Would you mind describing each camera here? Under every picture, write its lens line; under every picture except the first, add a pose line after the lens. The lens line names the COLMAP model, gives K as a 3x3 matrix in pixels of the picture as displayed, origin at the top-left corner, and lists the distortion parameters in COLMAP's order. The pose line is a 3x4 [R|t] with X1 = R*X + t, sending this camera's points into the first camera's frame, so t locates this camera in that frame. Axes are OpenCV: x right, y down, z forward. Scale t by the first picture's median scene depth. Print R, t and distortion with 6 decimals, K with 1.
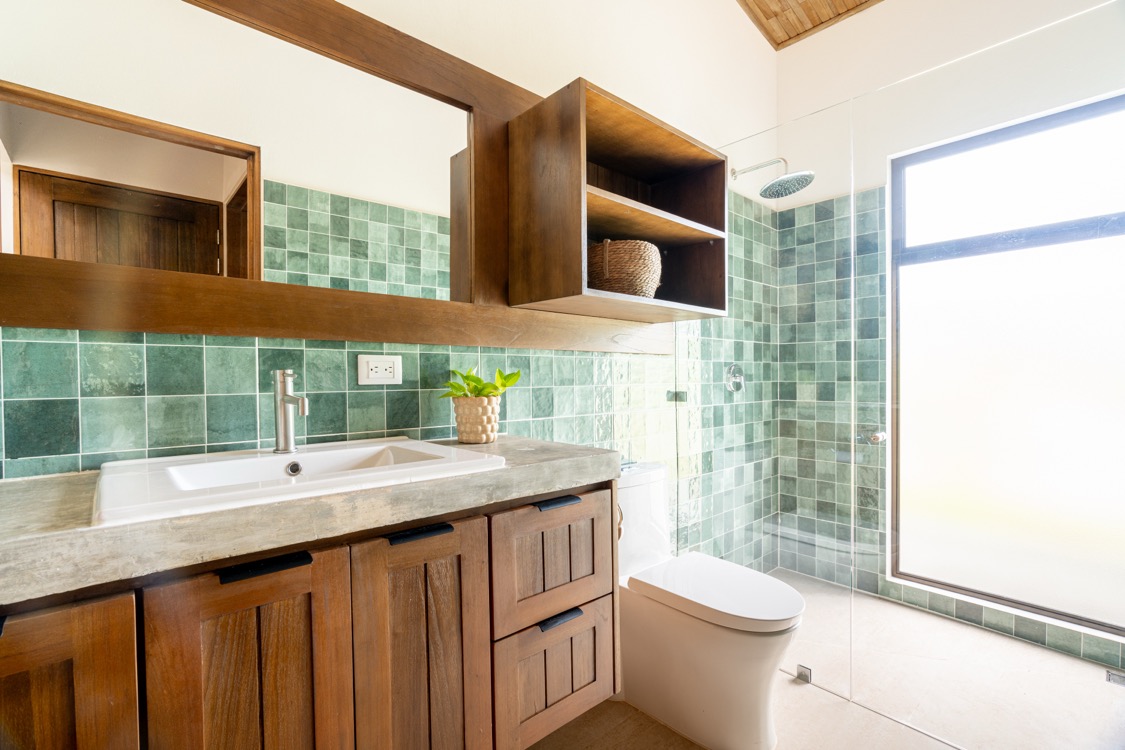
lens RADIAL K [[517.8, 0, 563.1], [0, 517.8, 379.3], [0, 0, 1]] dist [0.001180, 0.000388]
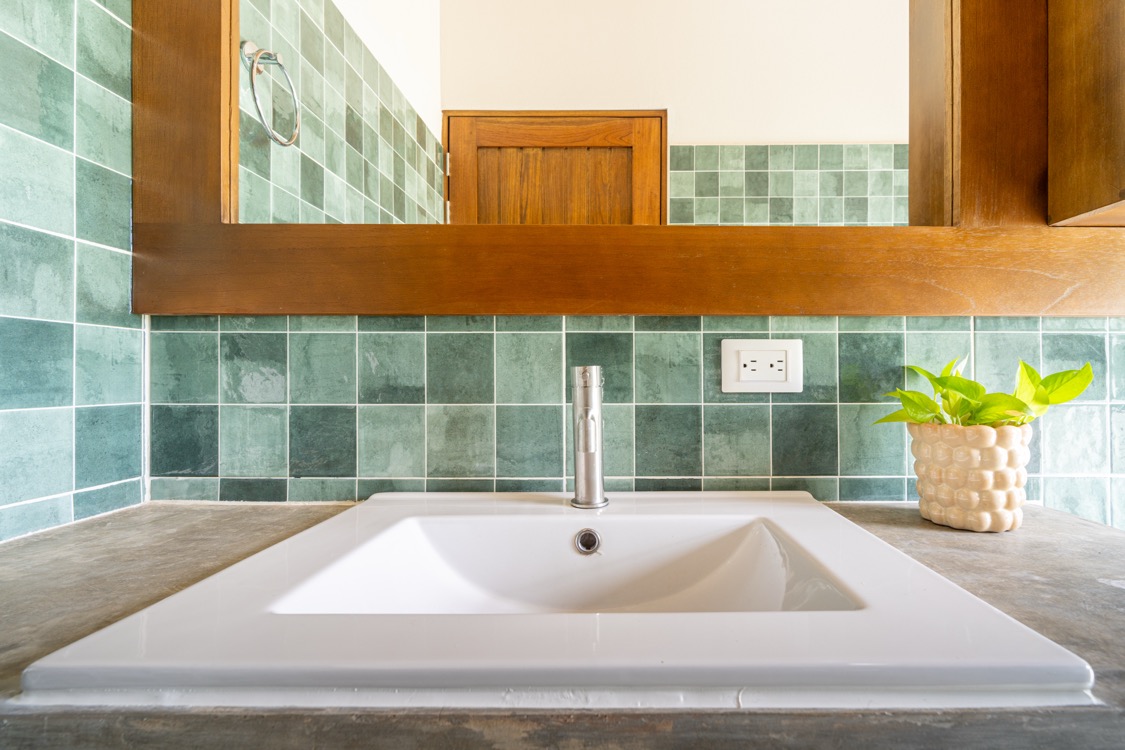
lens RADIAL K [[532.2, 0, 616.3], [0, 532.2, 373.3], [0, 0, 1]] dist [-0.008468, 0.001451]
pose [[0.743106, 0.002405, -0.669170, -0.085273], [-0.006920, 0.999968, -0.004090, -0.006610], [0.669138, 0.007670, 0.743098, 0.454857]]
